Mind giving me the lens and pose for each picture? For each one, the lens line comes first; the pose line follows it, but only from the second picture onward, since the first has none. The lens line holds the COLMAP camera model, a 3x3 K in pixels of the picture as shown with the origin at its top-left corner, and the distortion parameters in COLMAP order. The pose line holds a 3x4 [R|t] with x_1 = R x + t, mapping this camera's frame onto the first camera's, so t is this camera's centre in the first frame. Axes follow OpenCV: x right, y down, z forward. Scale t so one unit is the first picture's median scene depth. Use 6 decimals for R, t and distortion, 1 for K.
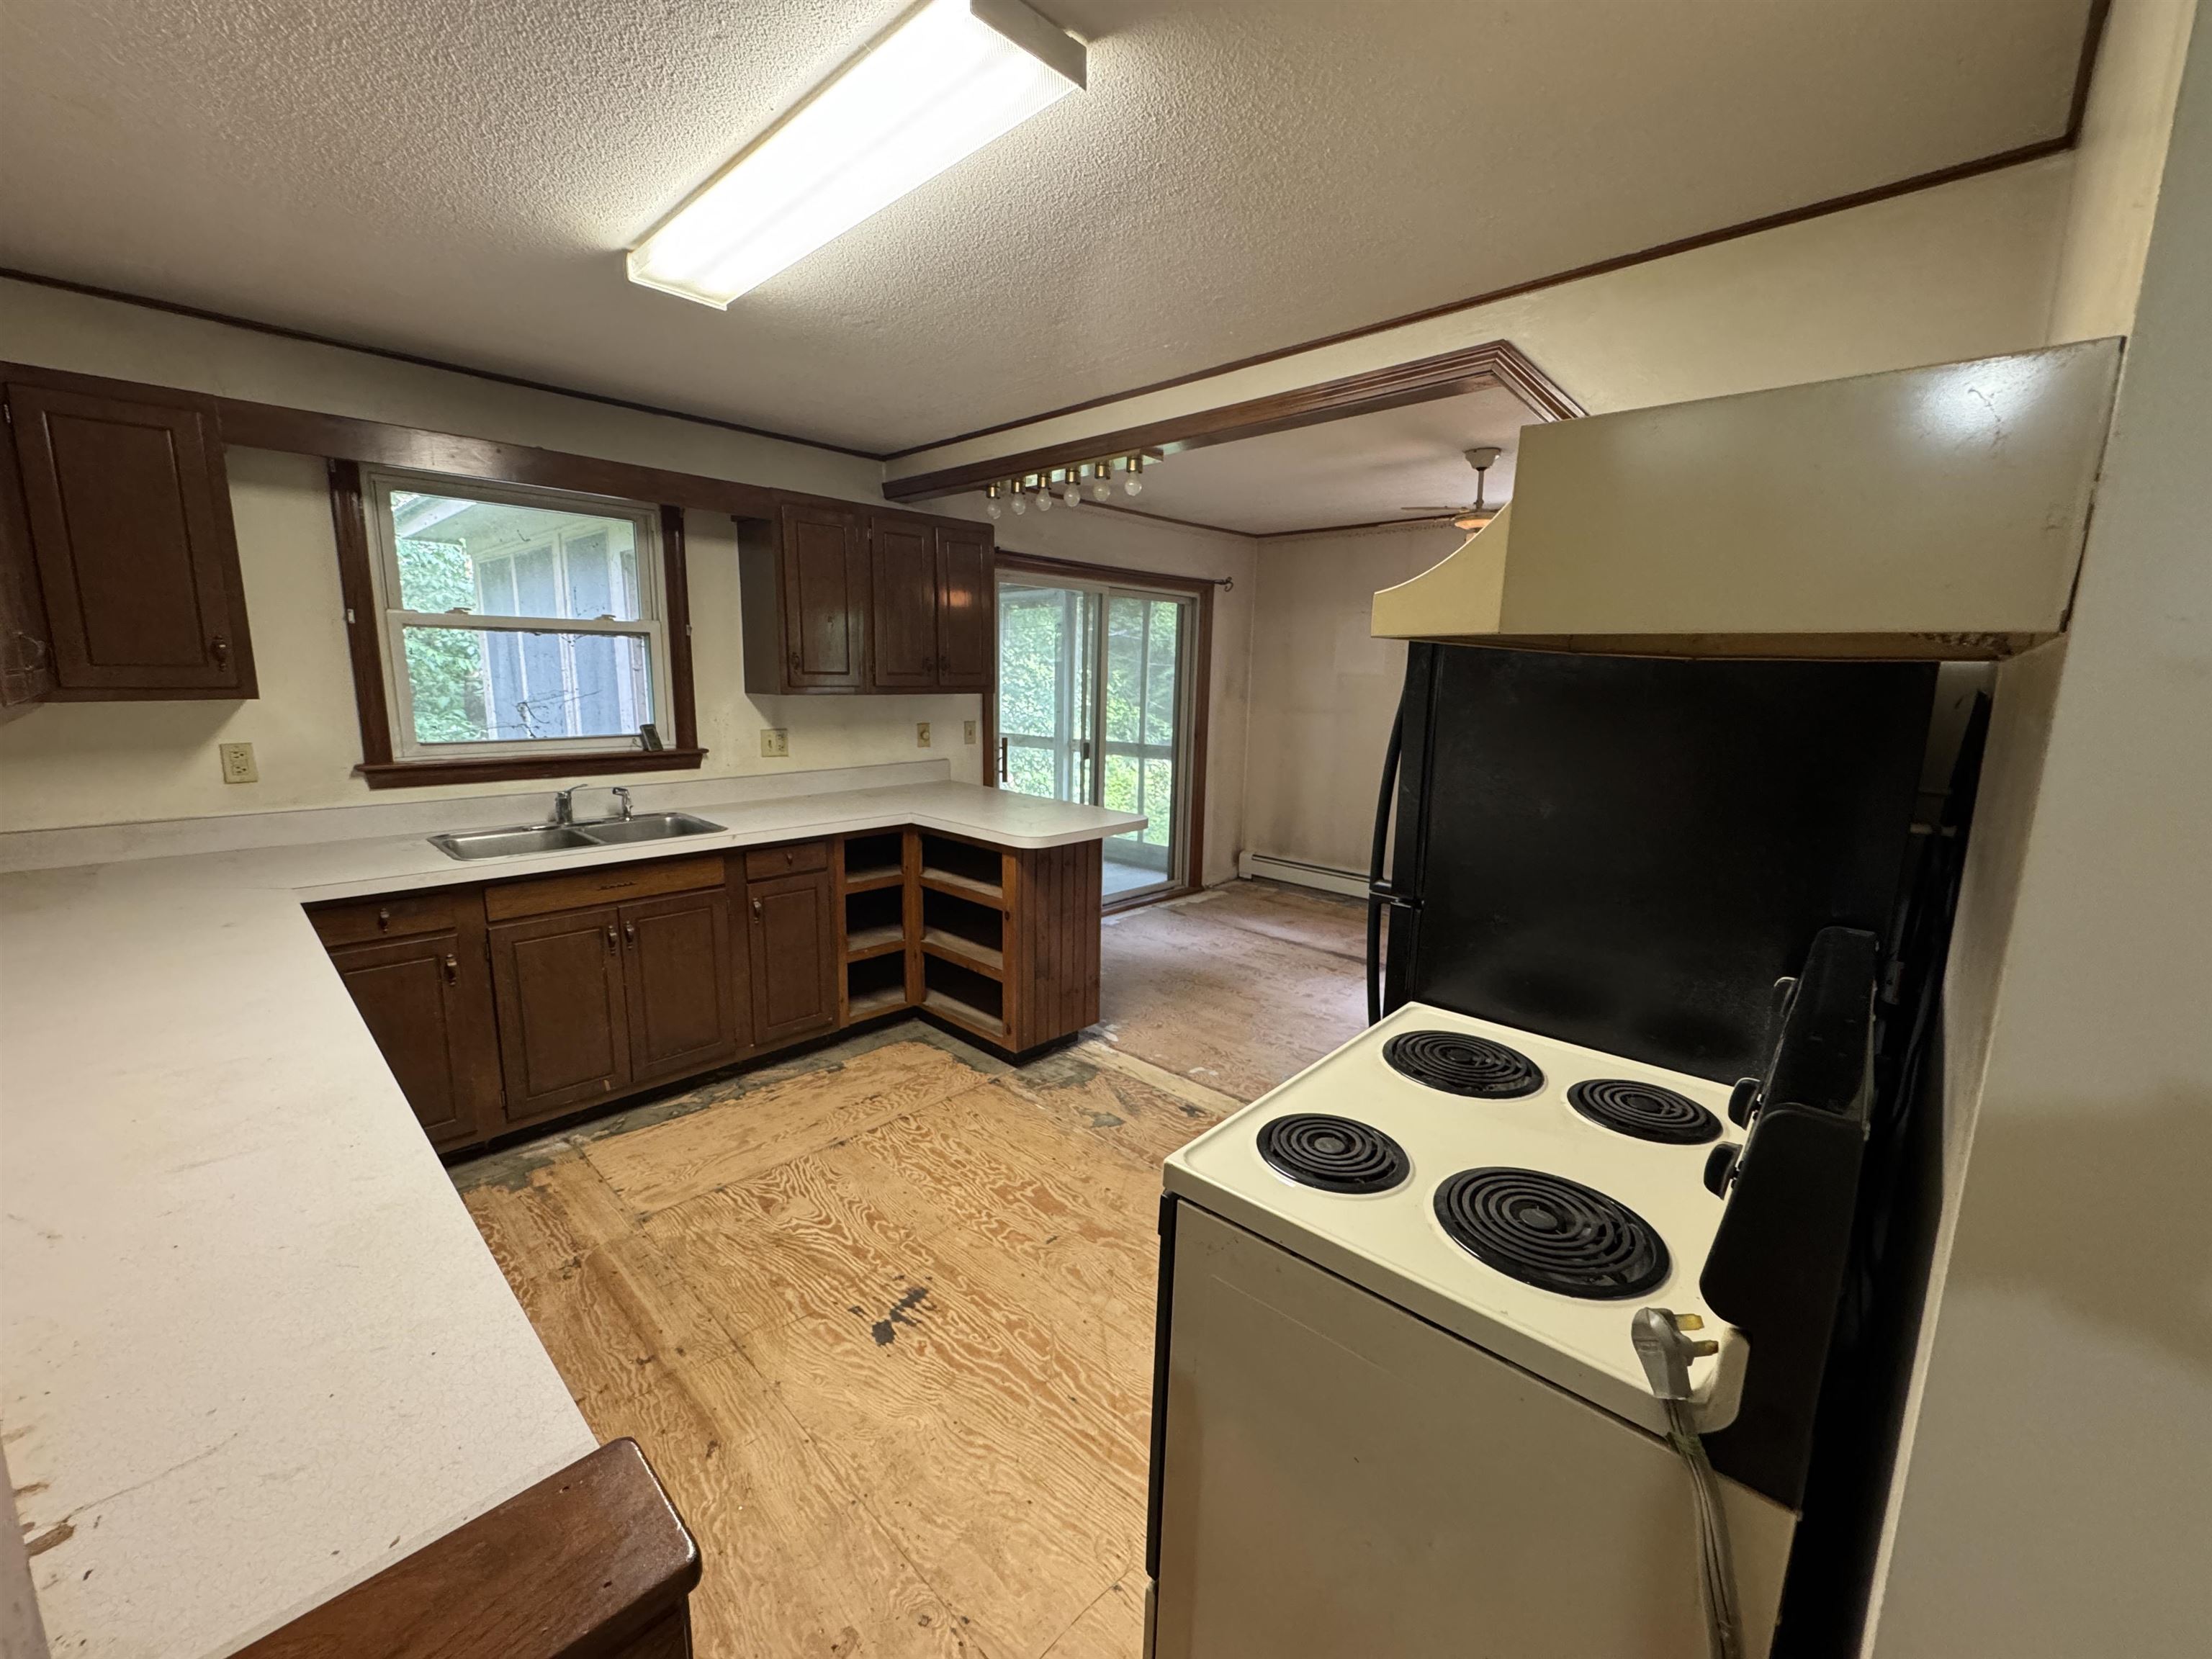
lens RADIAL K [[892.4, 0, 1098.6], [0, 892.4, 824.5], [0, 0, 1]] dist [-0.002752, -0.000222]
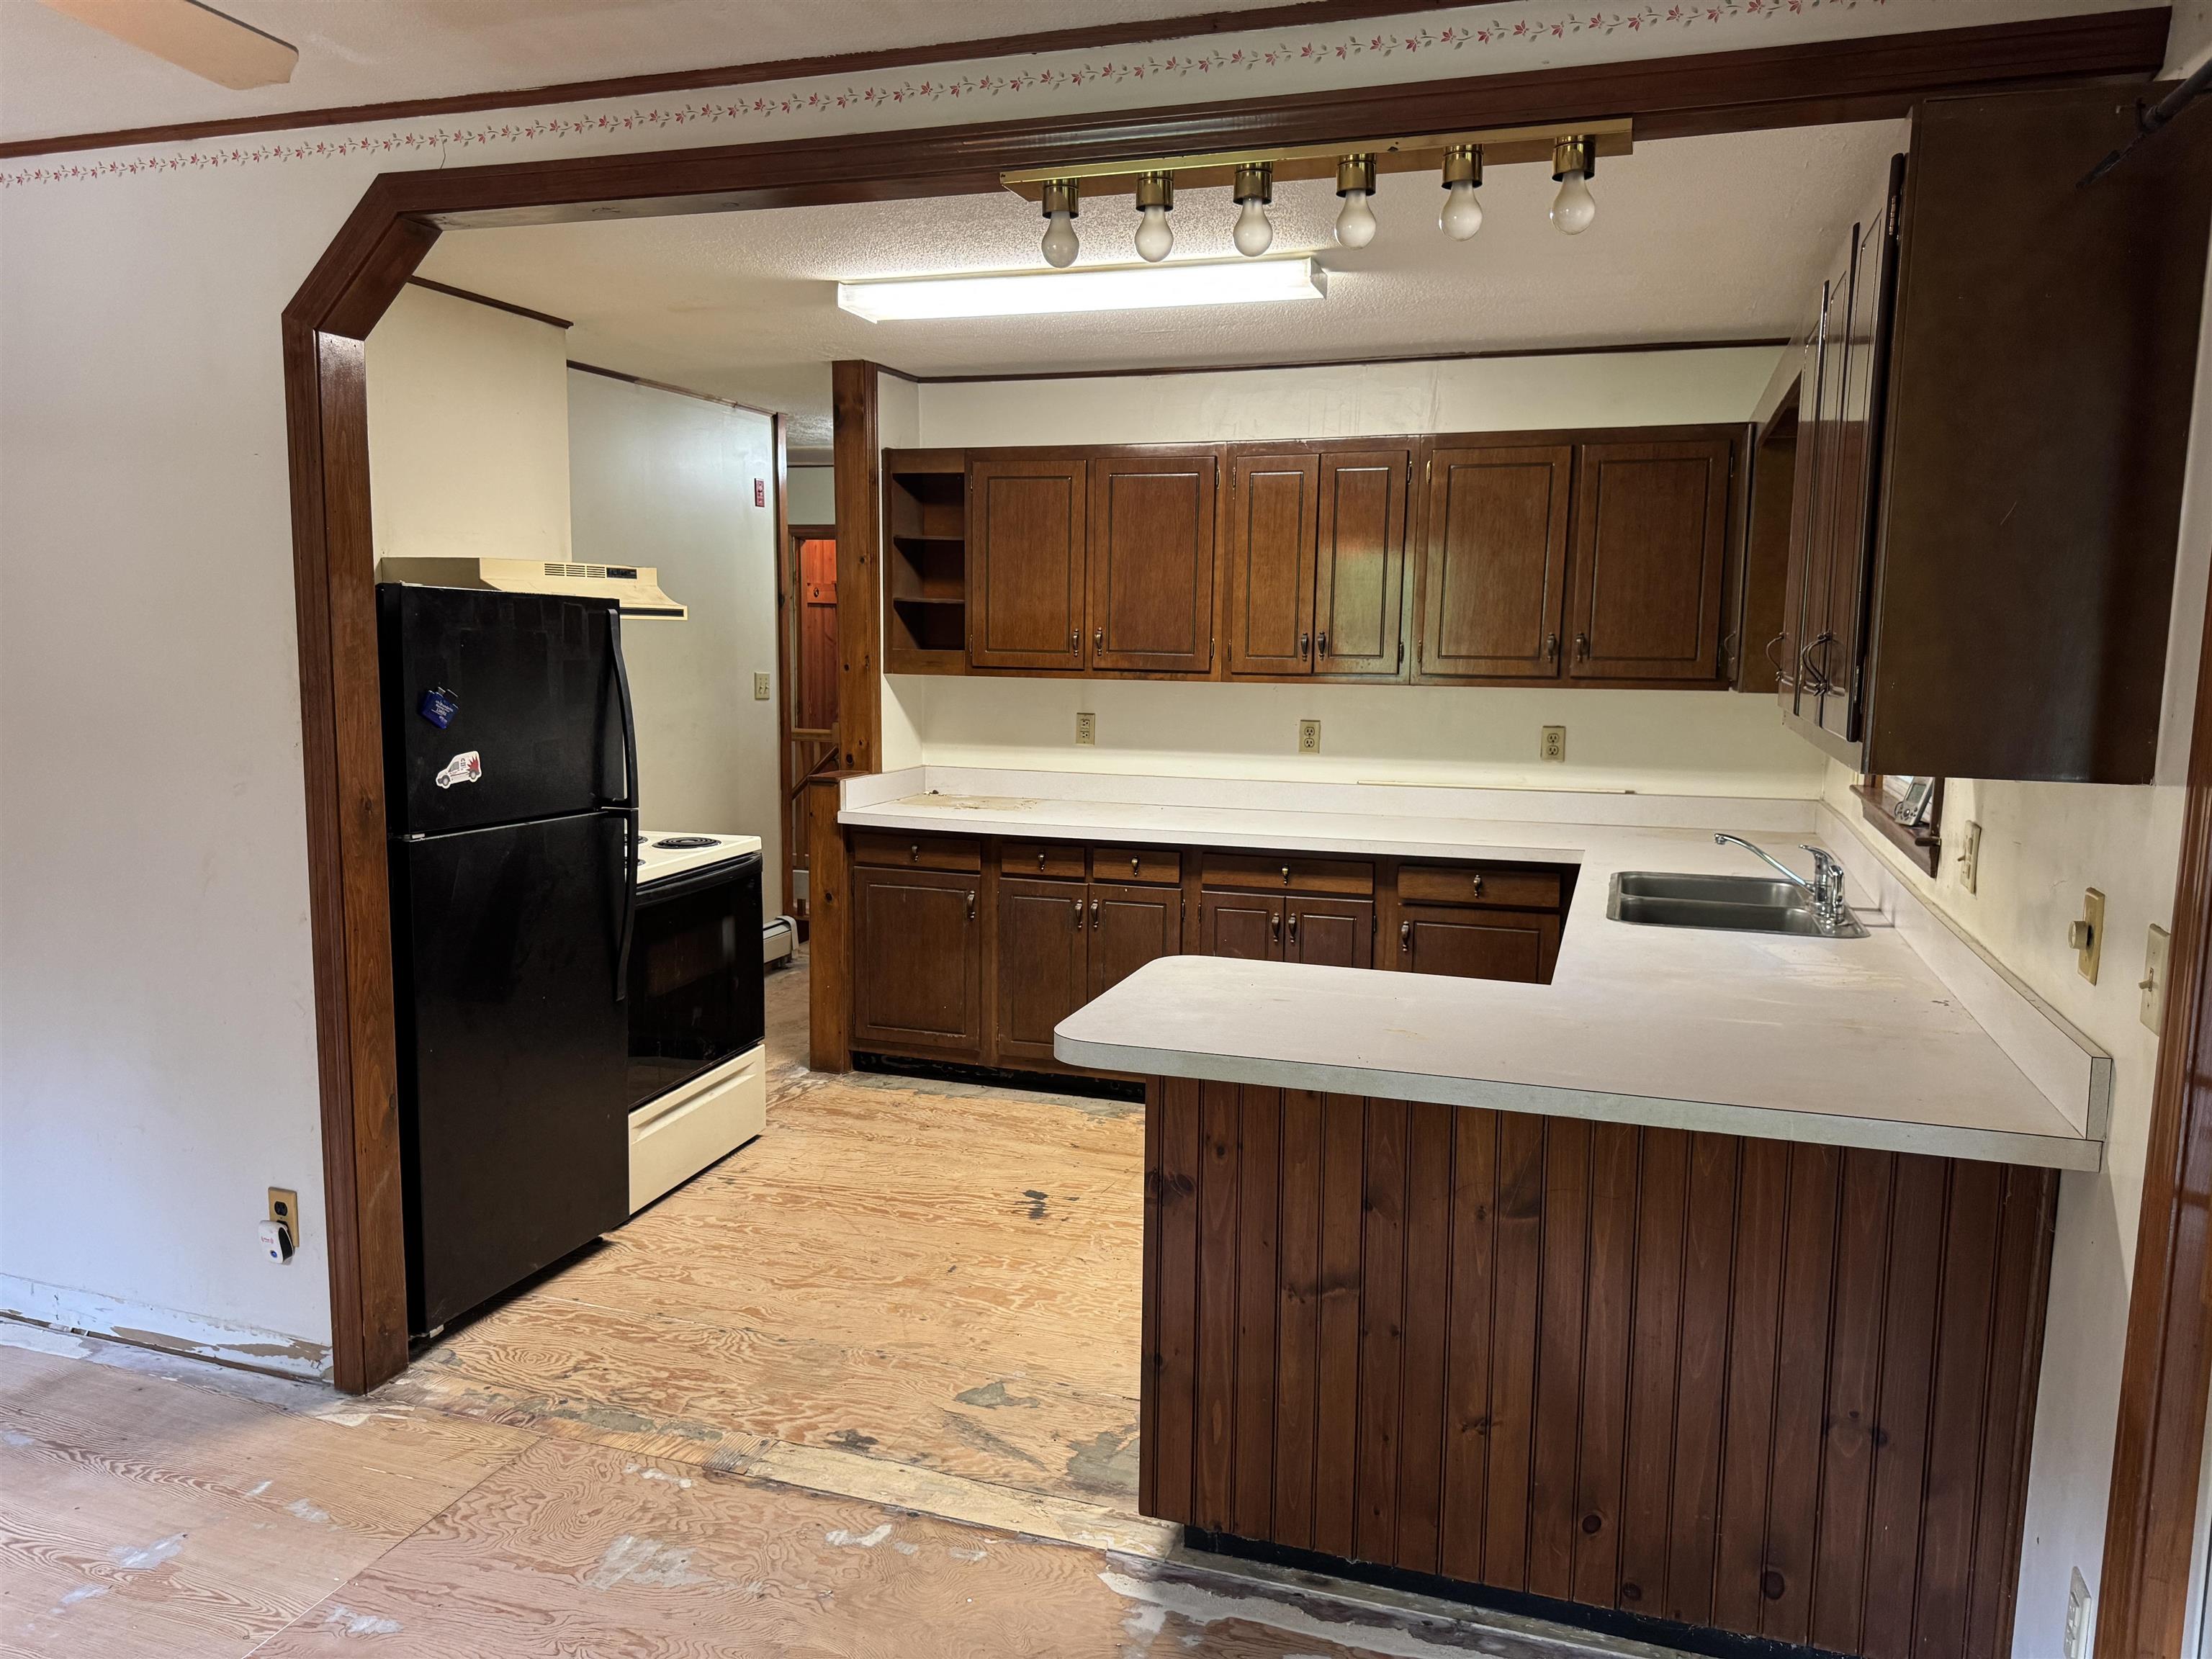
lens RADIAL K [[1539.0, 0, 1101.2], [0, 1539.0, 831.6], [0, 0, 1]] dist [0.036939, -0.013667]
pose [[-0.904687, 0.035488, -0.424597, 0.390137], [-0.091762, 0.956912, 0.275497, -0.342282], [0.416079, 0.288200, -0.862449, 1.938542]]
